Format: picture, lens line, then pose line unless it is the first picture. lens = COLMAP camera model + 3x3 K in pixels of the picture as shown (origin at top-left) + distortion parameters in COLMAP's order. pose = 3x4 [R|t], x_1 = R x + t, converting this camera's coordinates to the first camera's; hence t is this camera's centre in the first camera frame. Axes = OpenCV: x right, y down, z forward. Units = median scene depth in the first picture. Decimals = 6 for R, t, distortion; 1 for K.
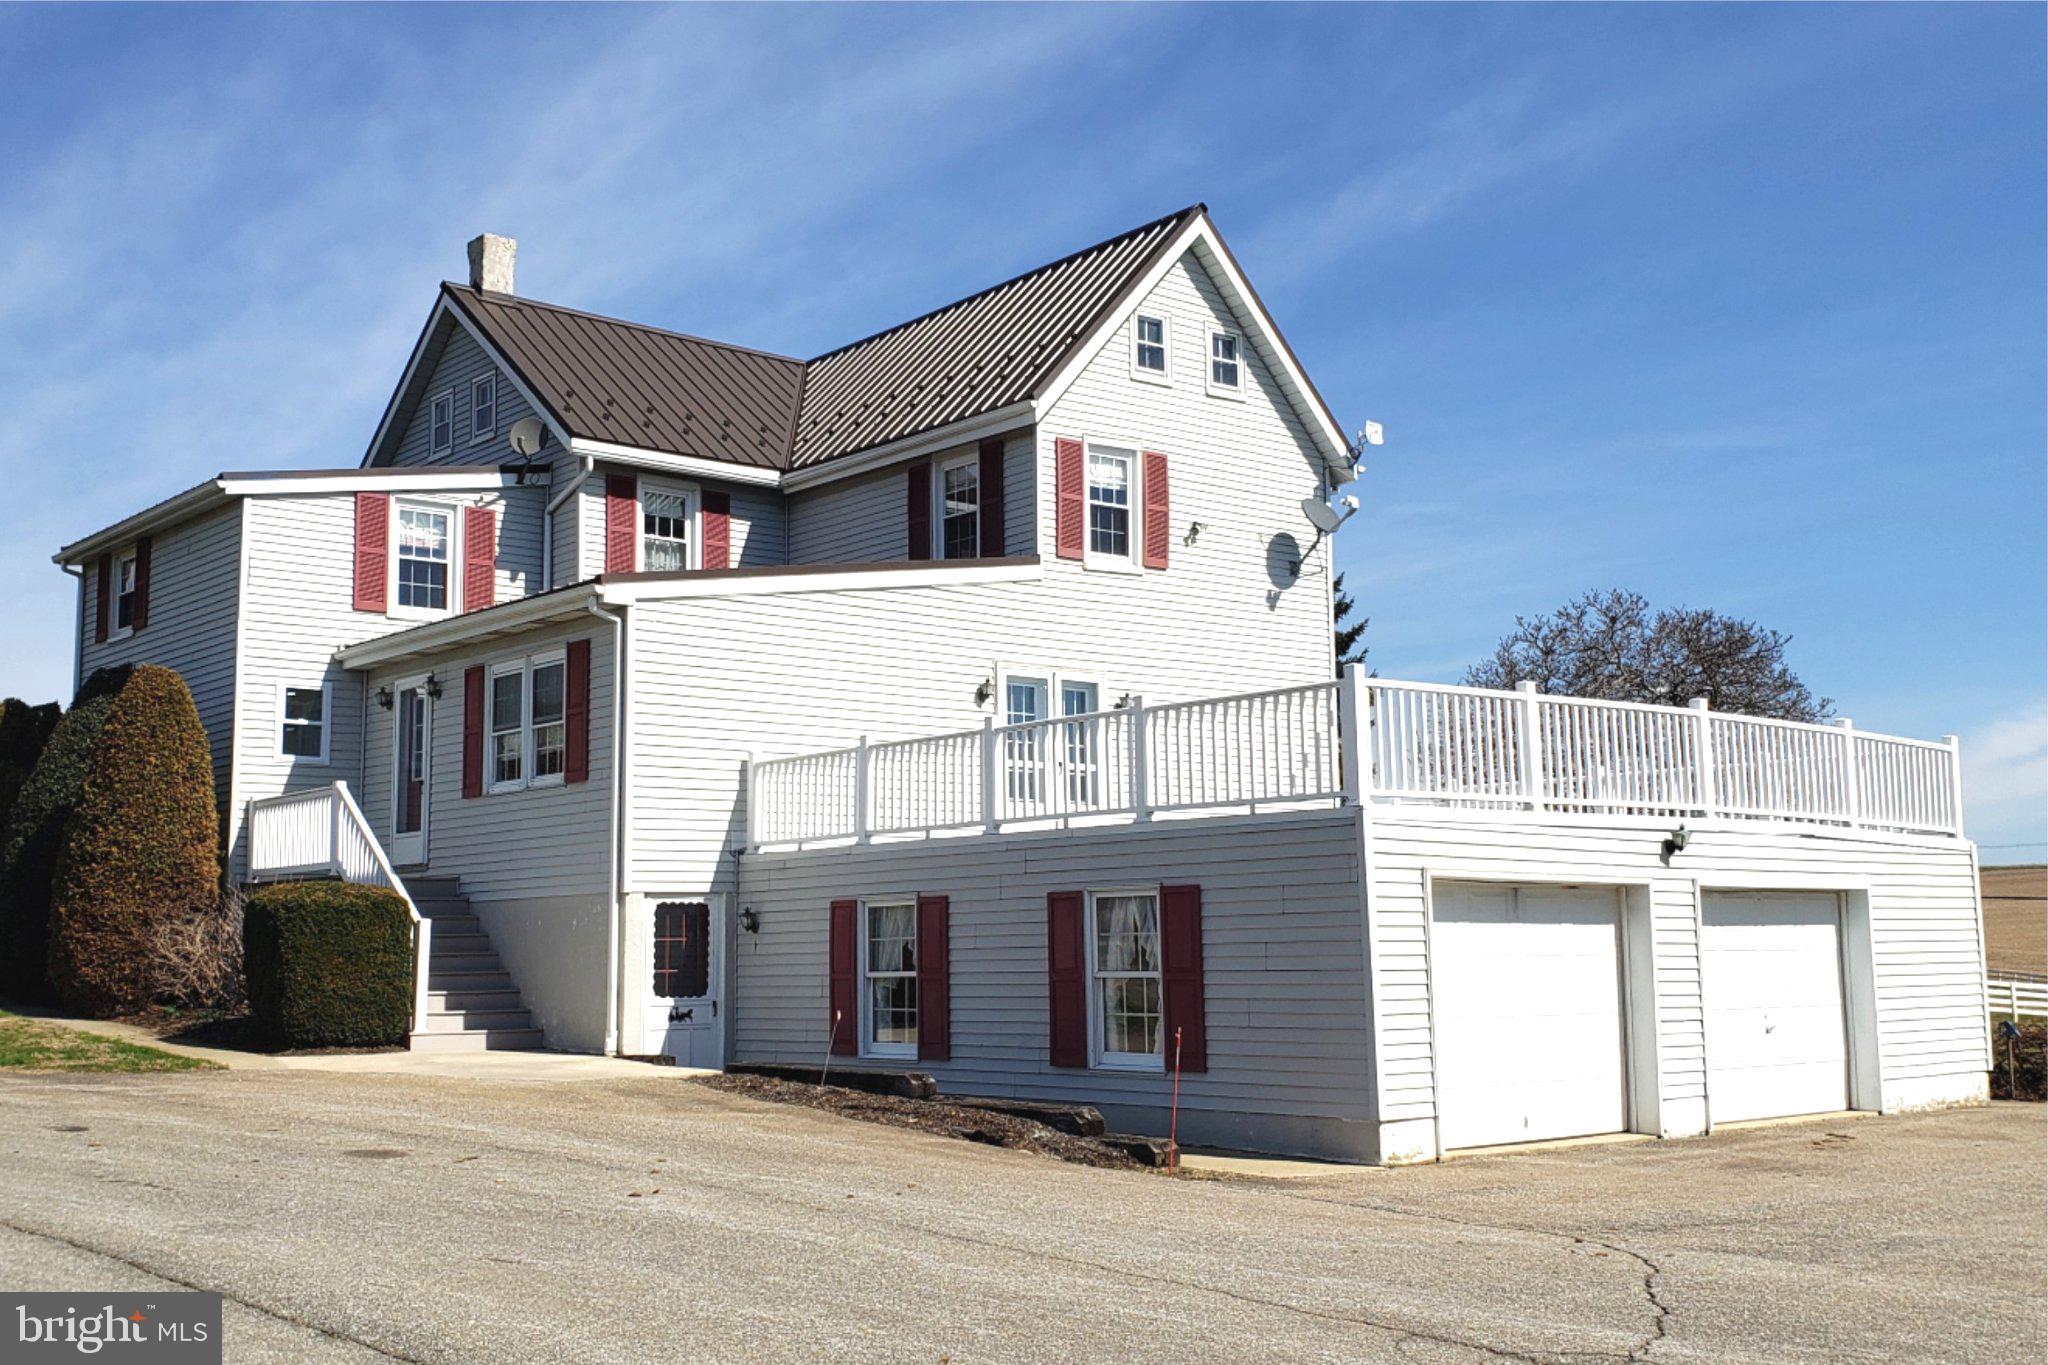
lens RADIAL K [[2200.6, 0, 1100.1], [0, 2200.6, 682.3], [0, 0, 1]] dist [0.094735, 0.009638]
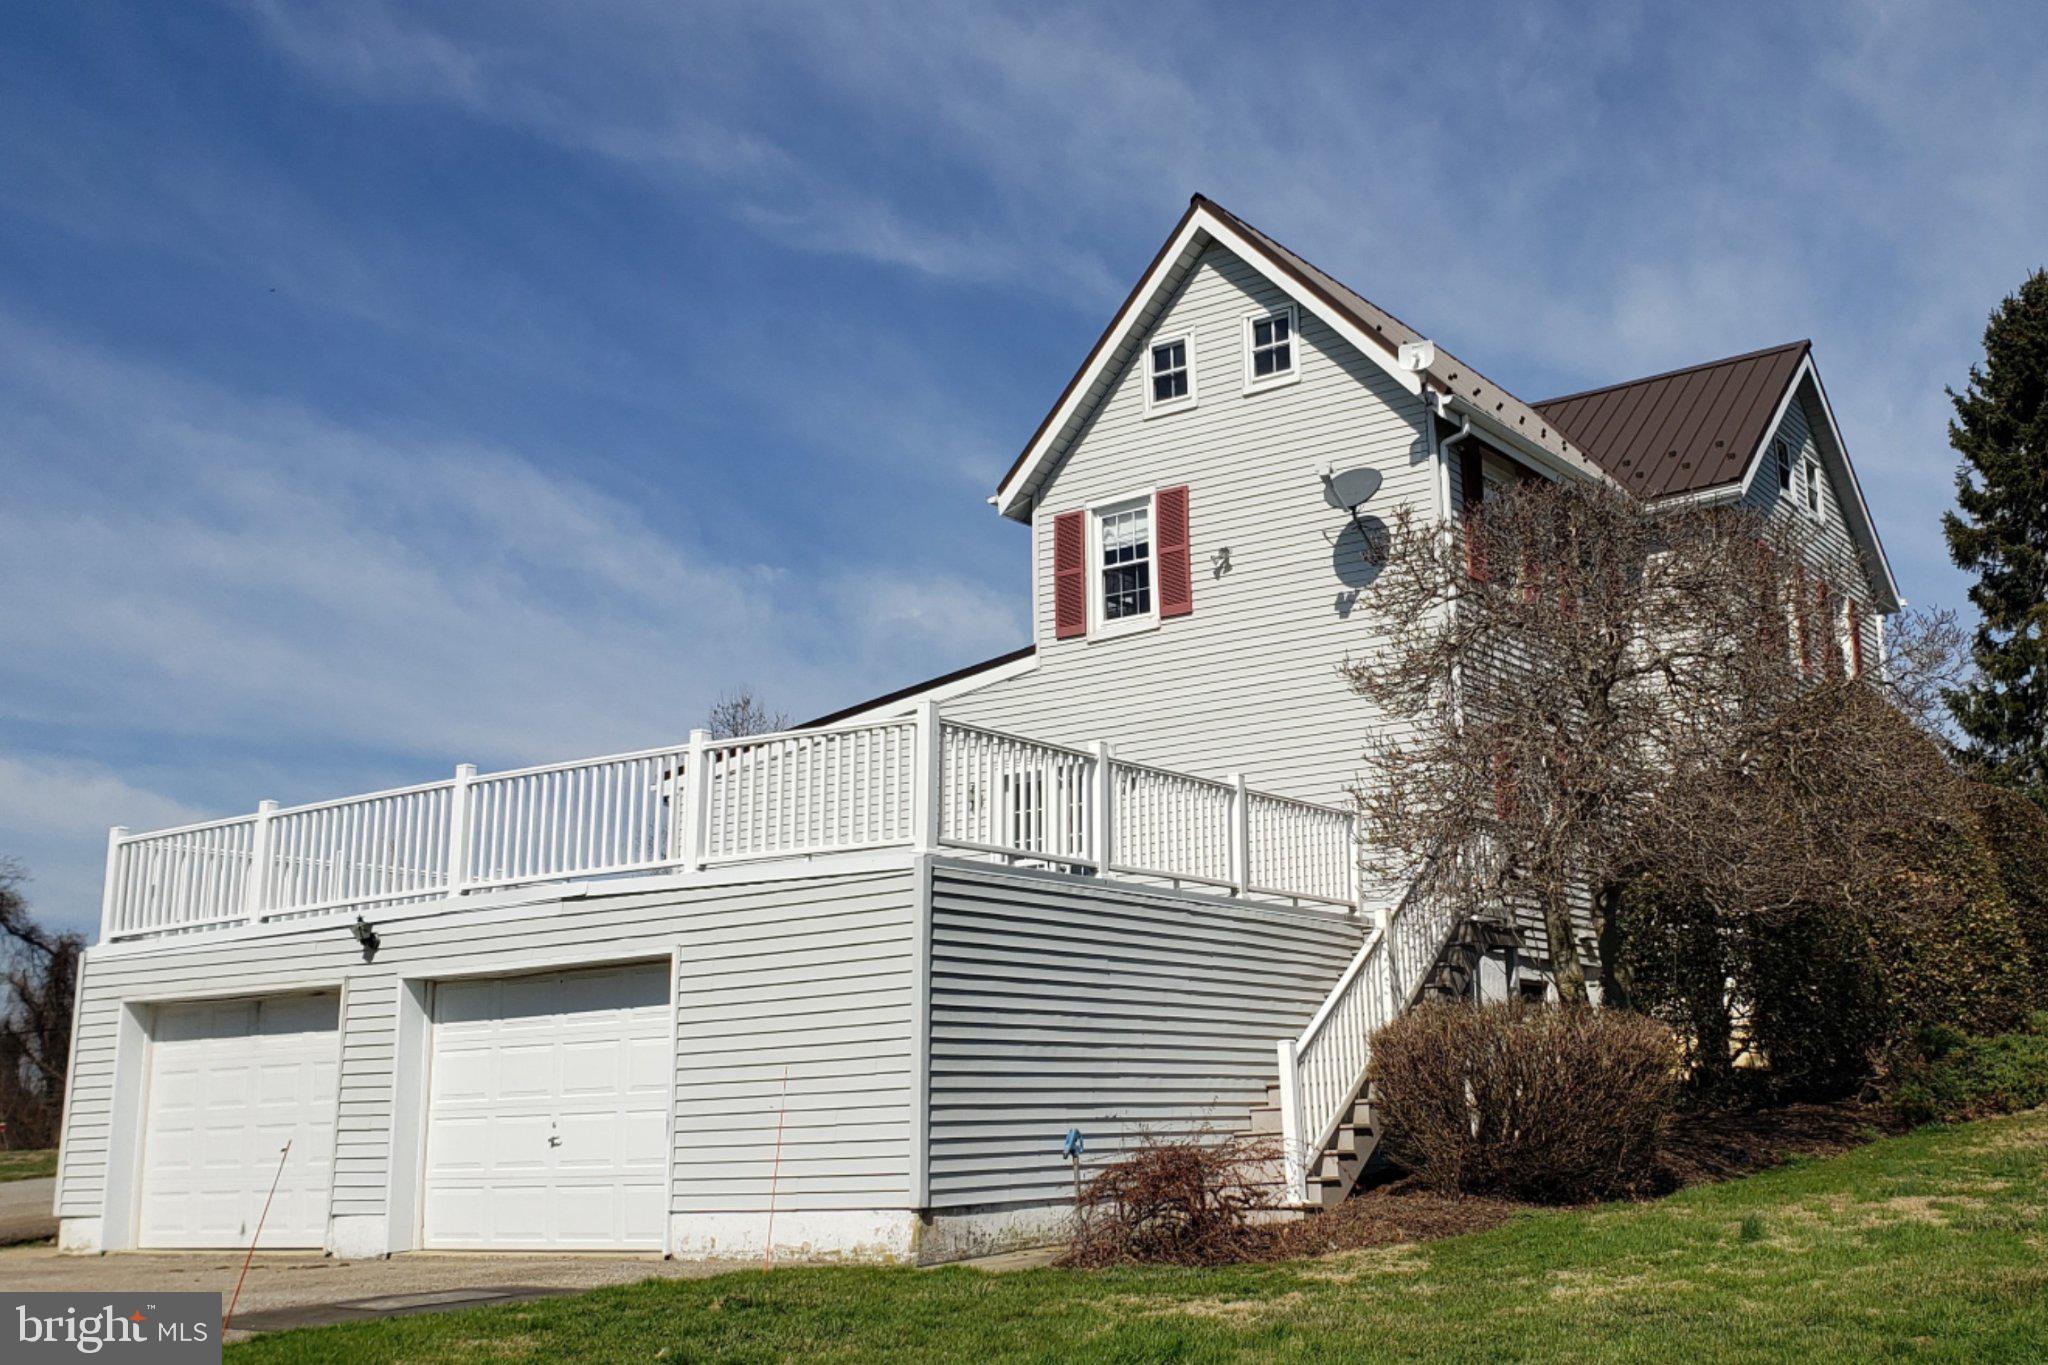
lens RADIAL K [[2200.6, 0, 1100.1], [0, 2200.6, 682.3], [0, 0, 1]] dist [0.094735, 0.009638]
pose [[0.257017, -0.181865, -0.949140, 0.866111], [0.143909, 0.978385, -0.148499, 0.104147], [0.955632, -0.098423, 0.277634, 0.716051]]
